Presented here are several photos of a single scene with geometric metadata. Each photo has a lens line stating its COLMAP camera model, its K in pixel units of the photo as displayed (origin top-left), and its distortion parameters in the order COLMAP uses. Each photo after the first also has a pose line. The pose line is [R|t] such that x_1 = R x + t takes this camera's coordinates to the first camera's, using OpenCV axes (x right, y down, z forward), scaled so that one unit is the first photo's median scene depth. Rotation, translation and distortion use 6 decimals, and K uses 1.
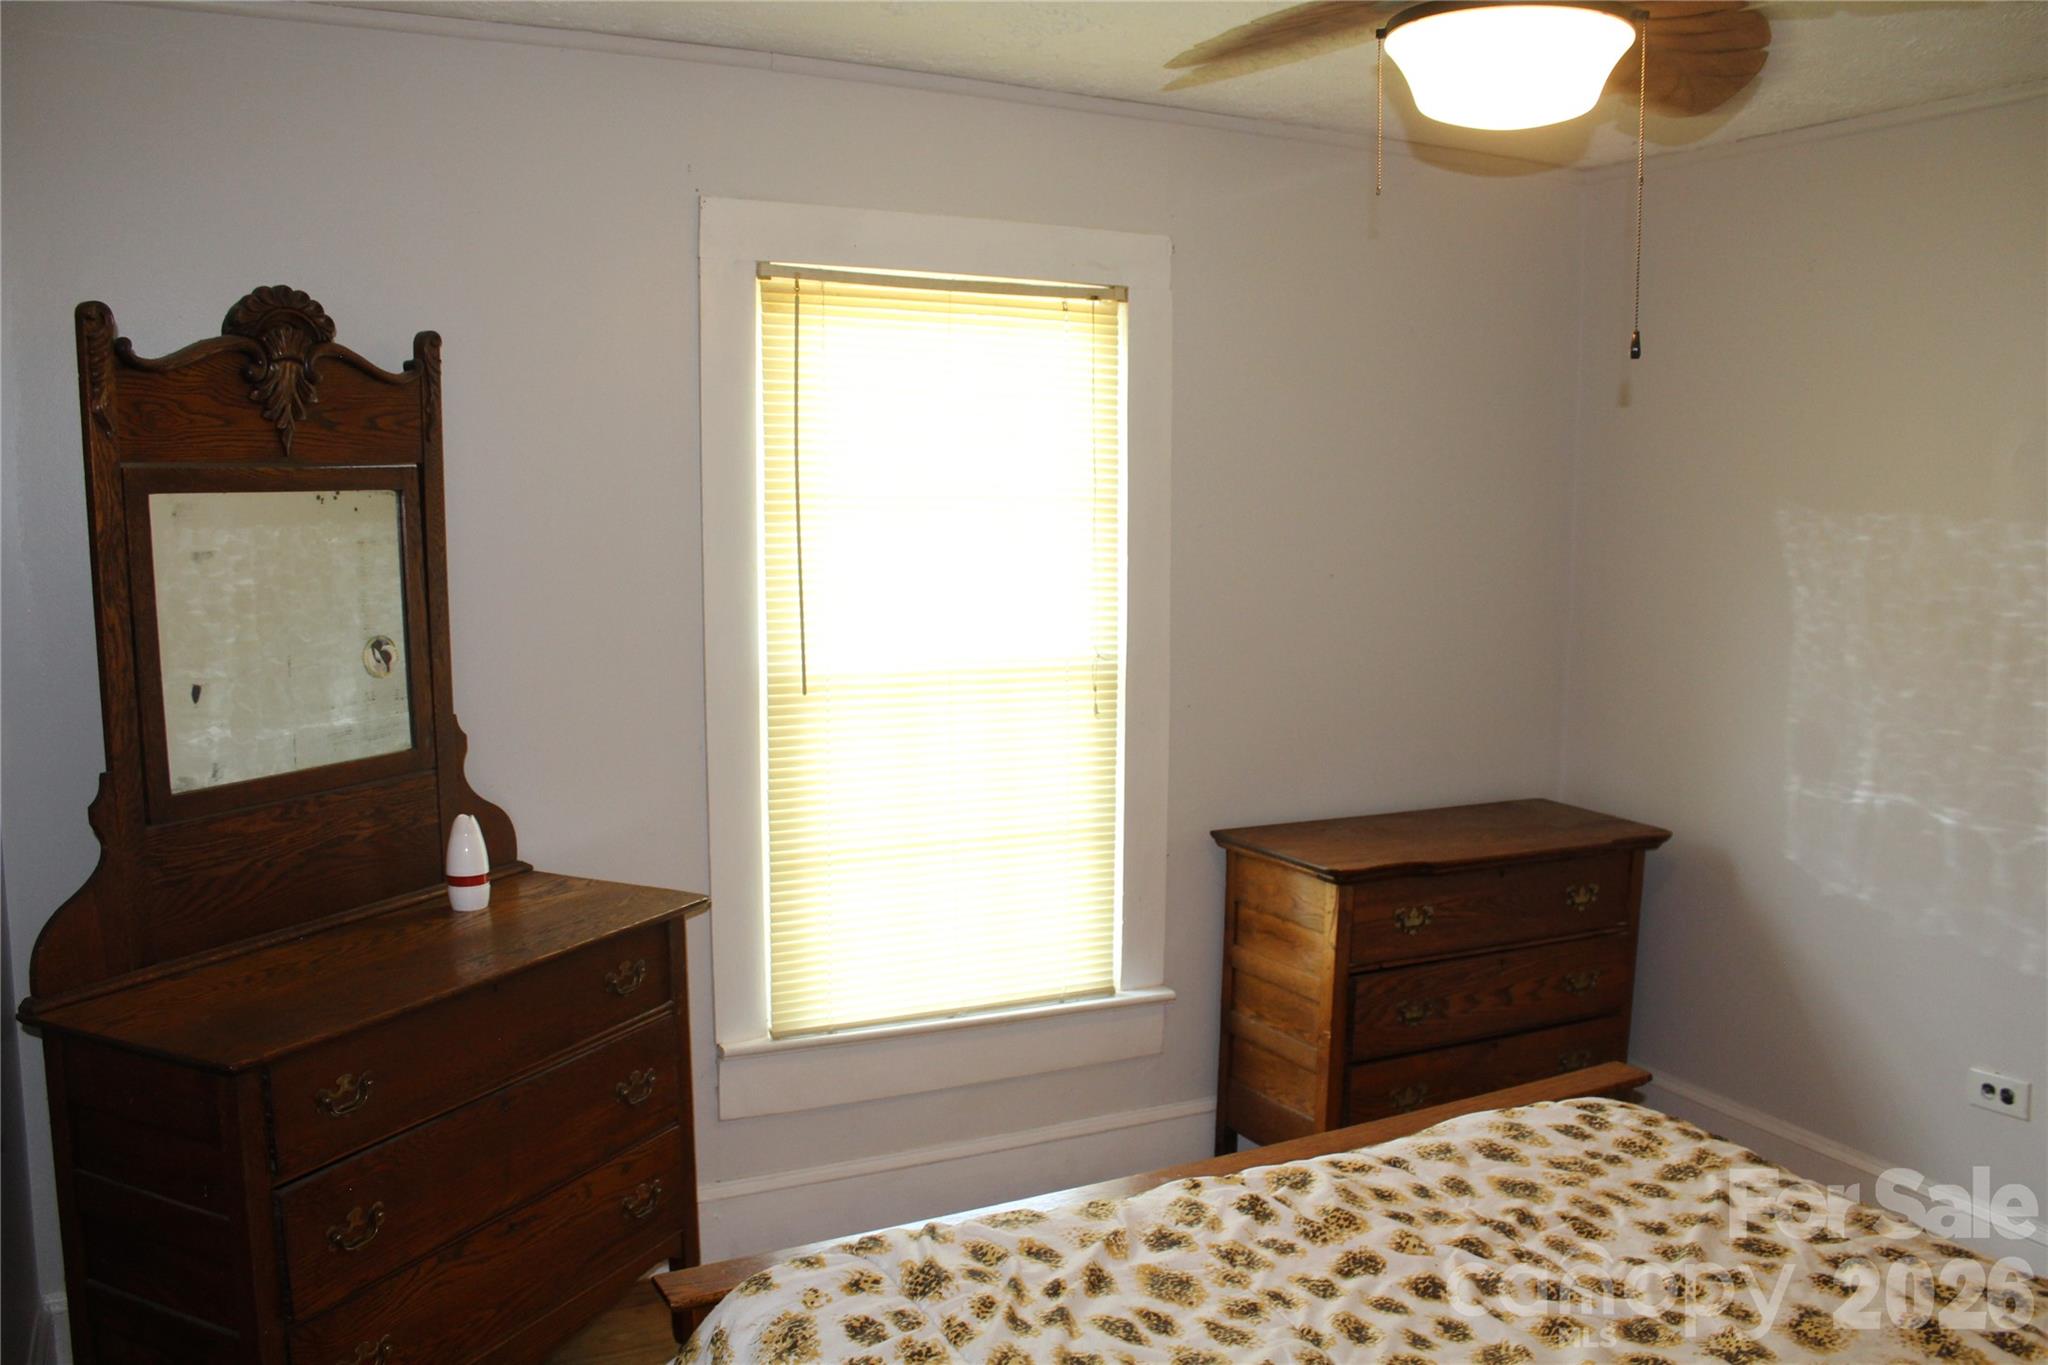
lens RADIAL K [[1681.7, 0, 1013.2], [0, 1681.7, 691.6], [0, 0, 1]] dist [-0.170891, 0.151717]
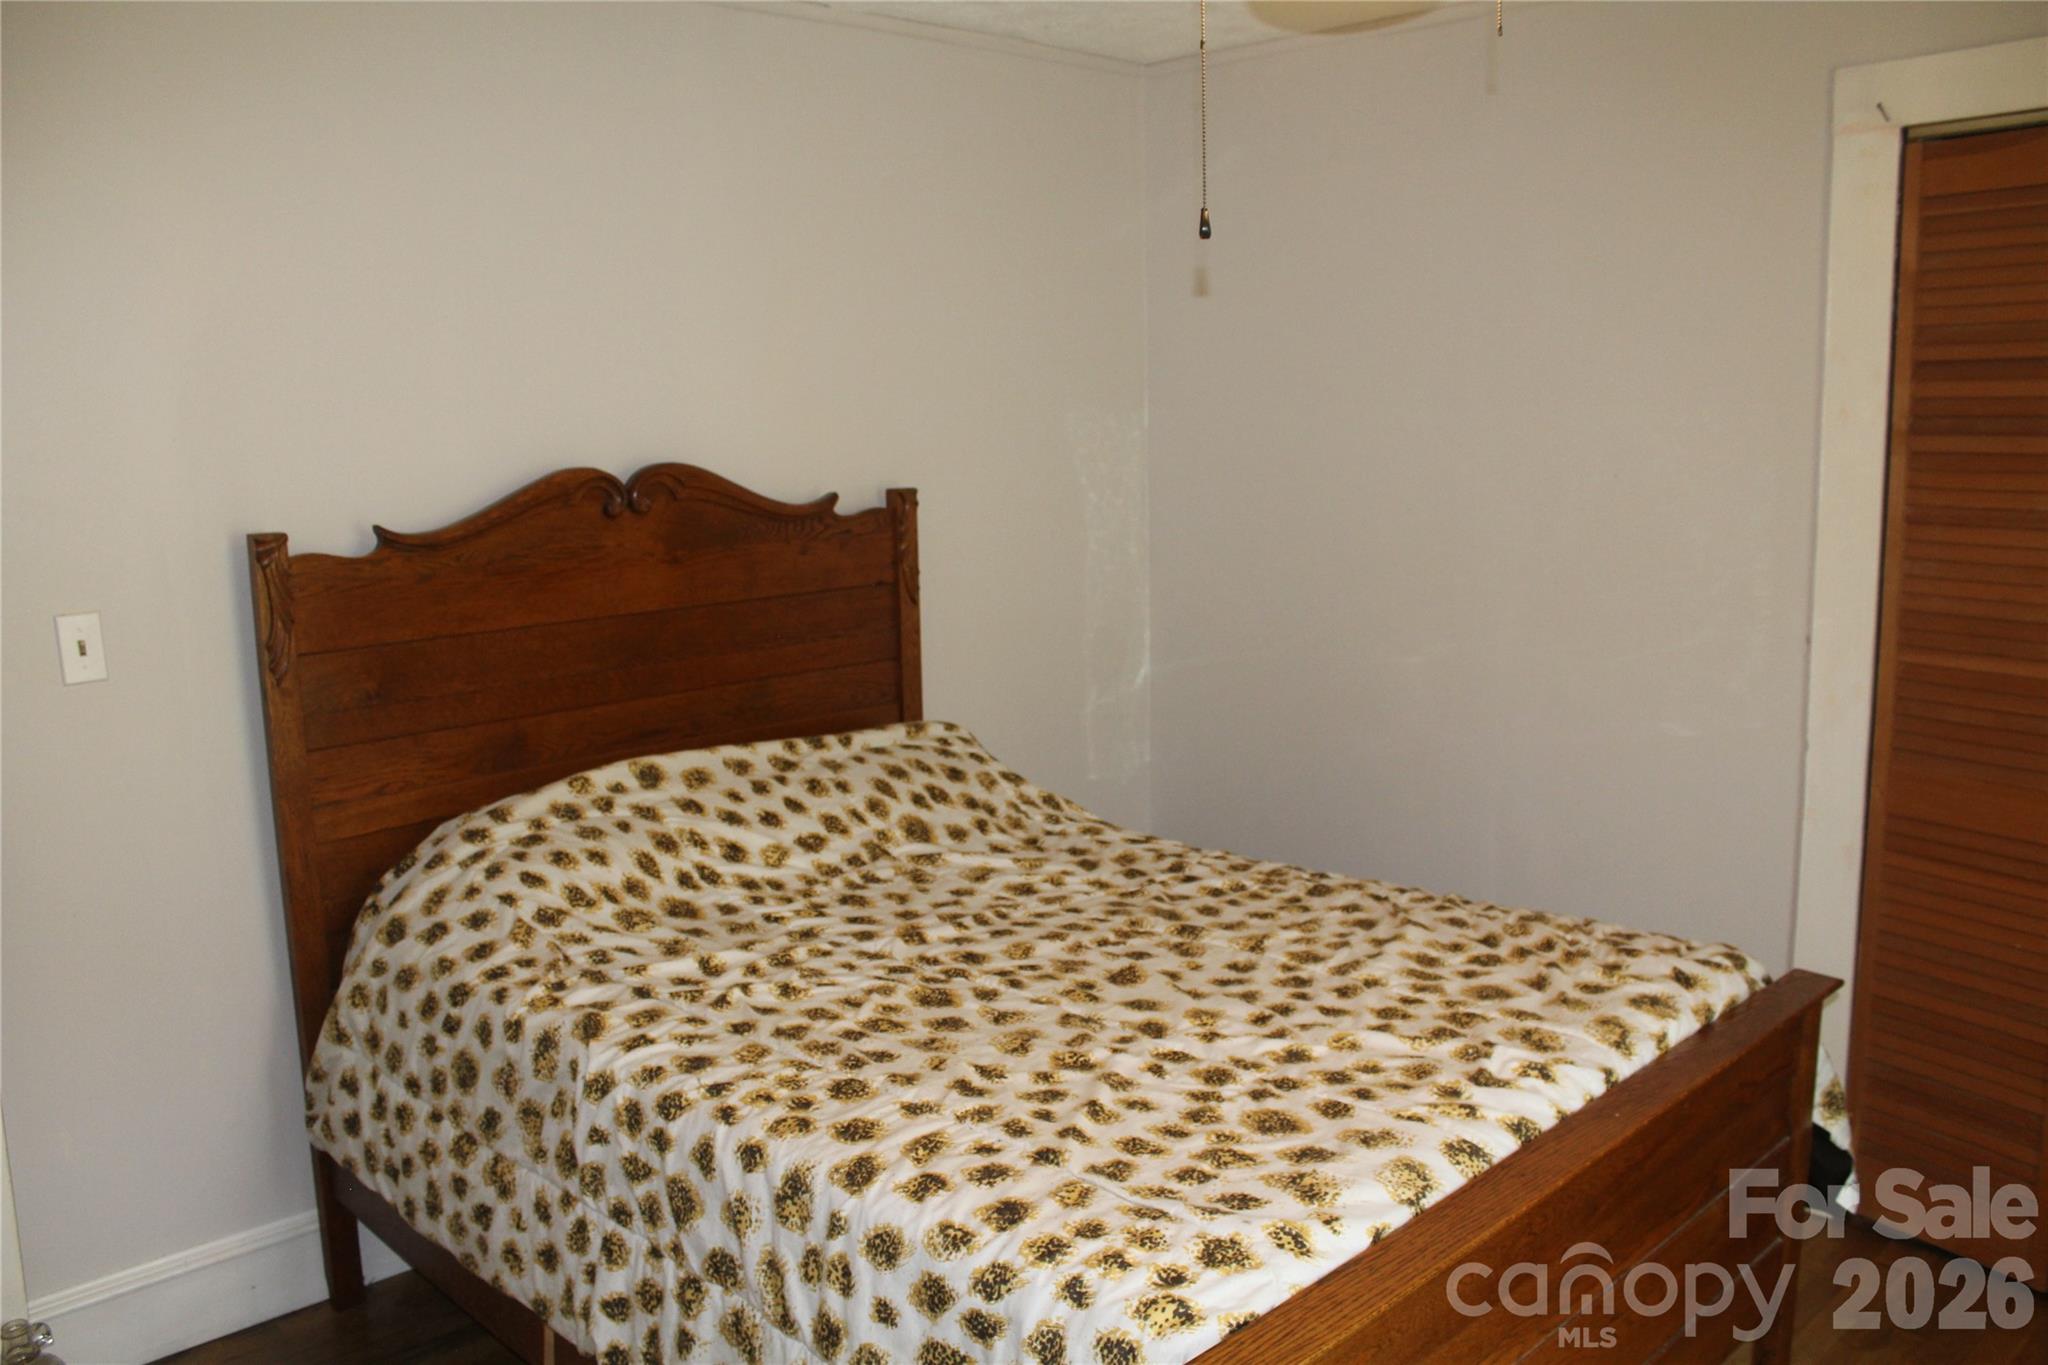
lens RADIAL K [[1681.7, 0, 1013.2], [0, 1681.7, 691.6], [0, 0, 1]] dist [-0.170891, 0.151717]
pose [[-0.959364, 0.060194, -0.275677, 0.501464], [-0.022202, 0.957850, 0.286410, -0.148093], [0.281297, 0.280892, -0.917590, 1.257806]]
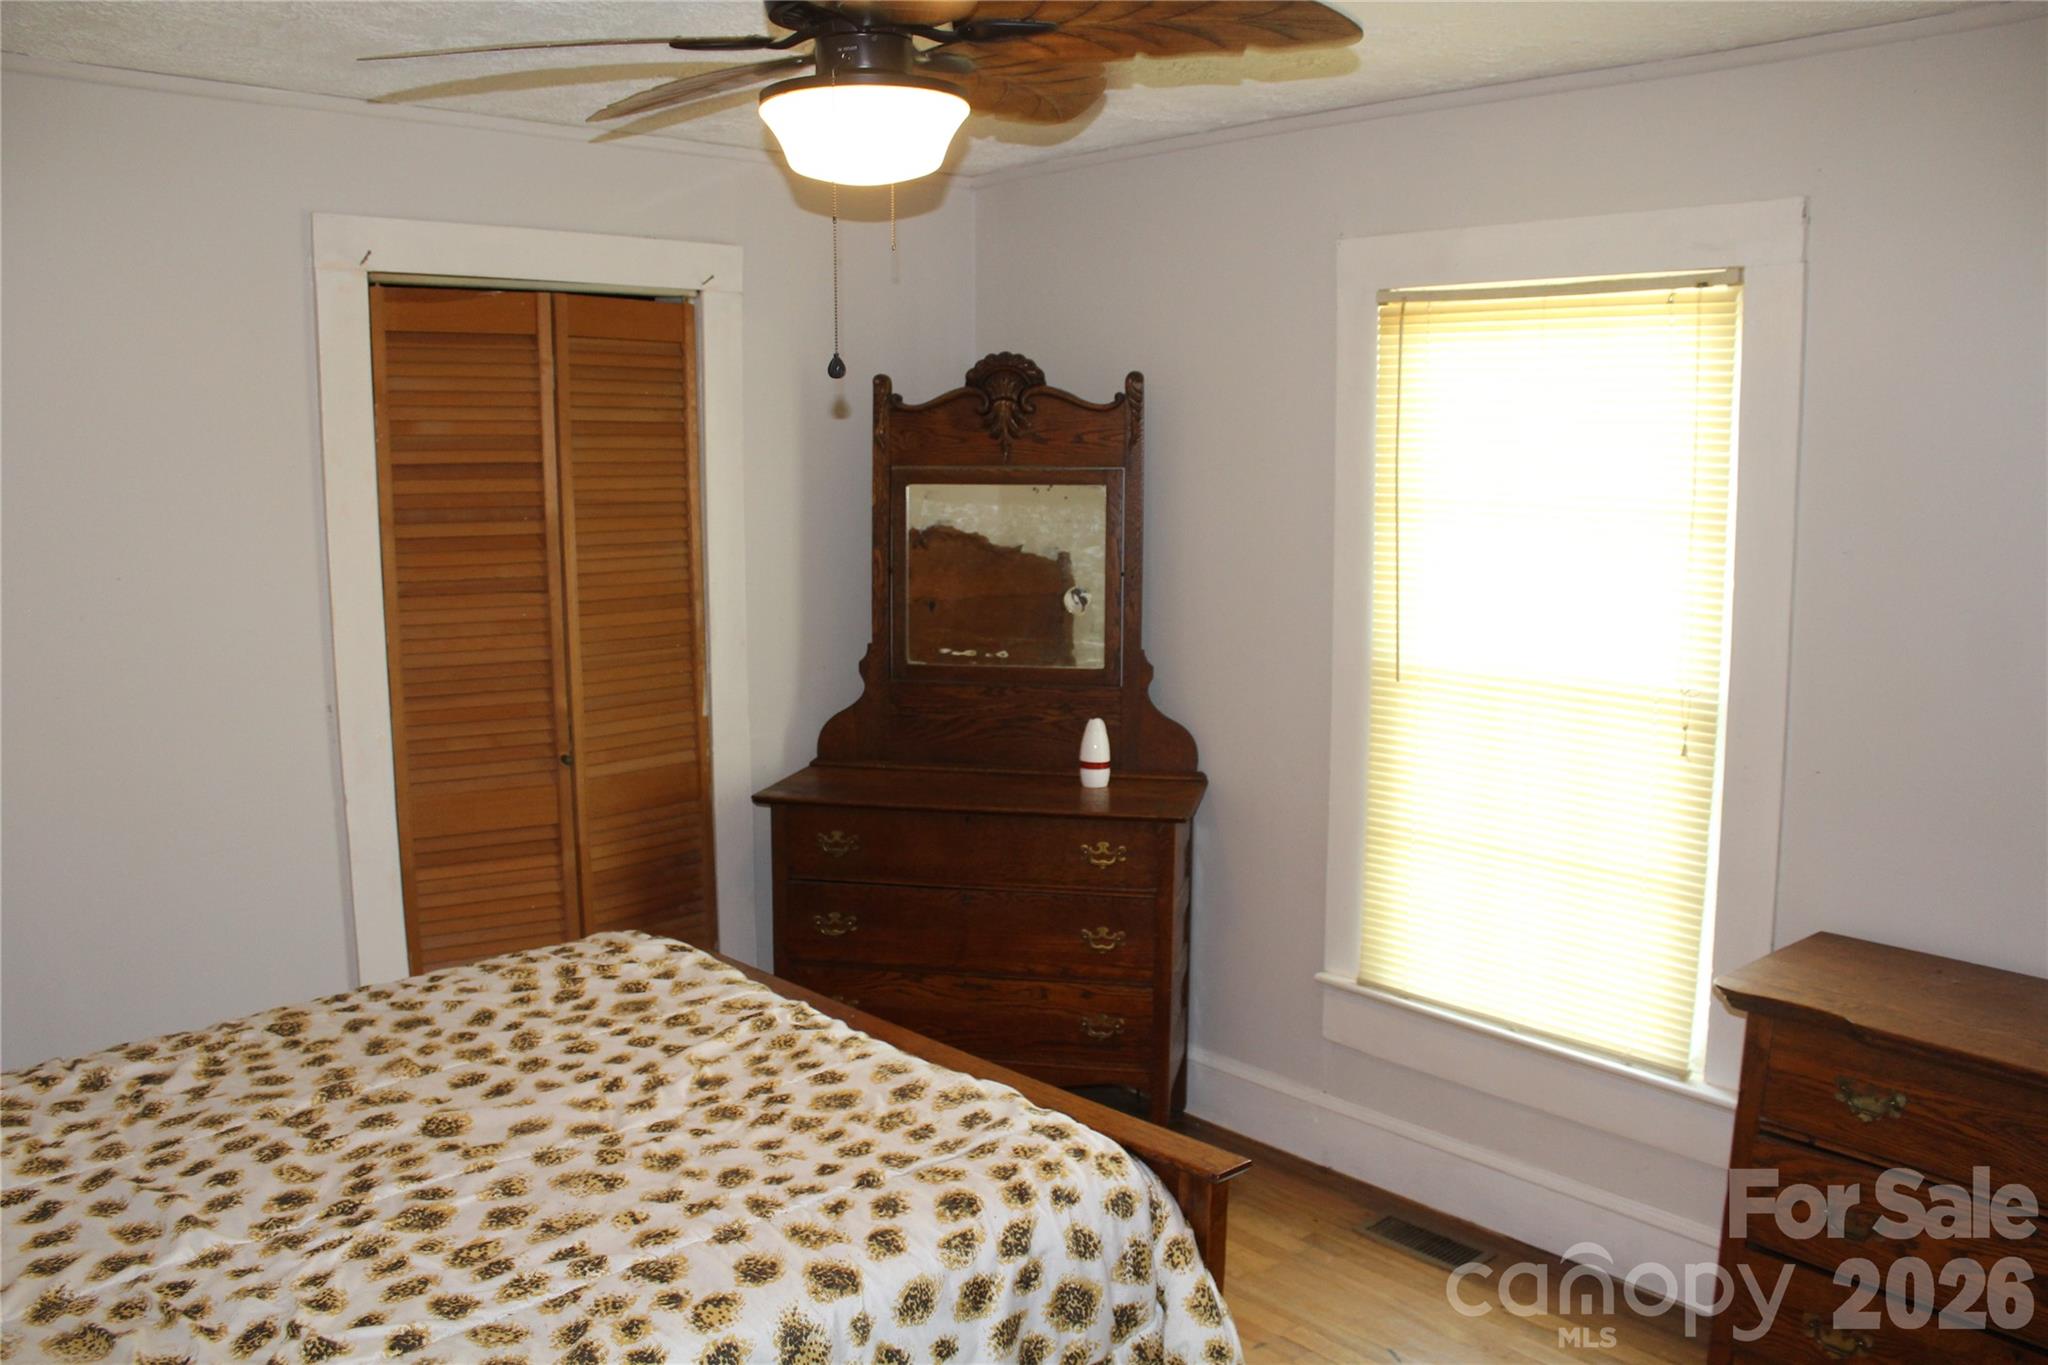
lens RADIAL K [[1681.7, 0, 1013.2], [0, 1681.7, 691.6], [0, 0, 1]] dist [-0.170891, 0.151717]
pose [[0.256037, 0.127496, -0.958222, 1.014889], [-0.124378, 0.987370, 0.098141, -0.079223], [0.958632, 0.094054, 0.268661, 0.552389]]
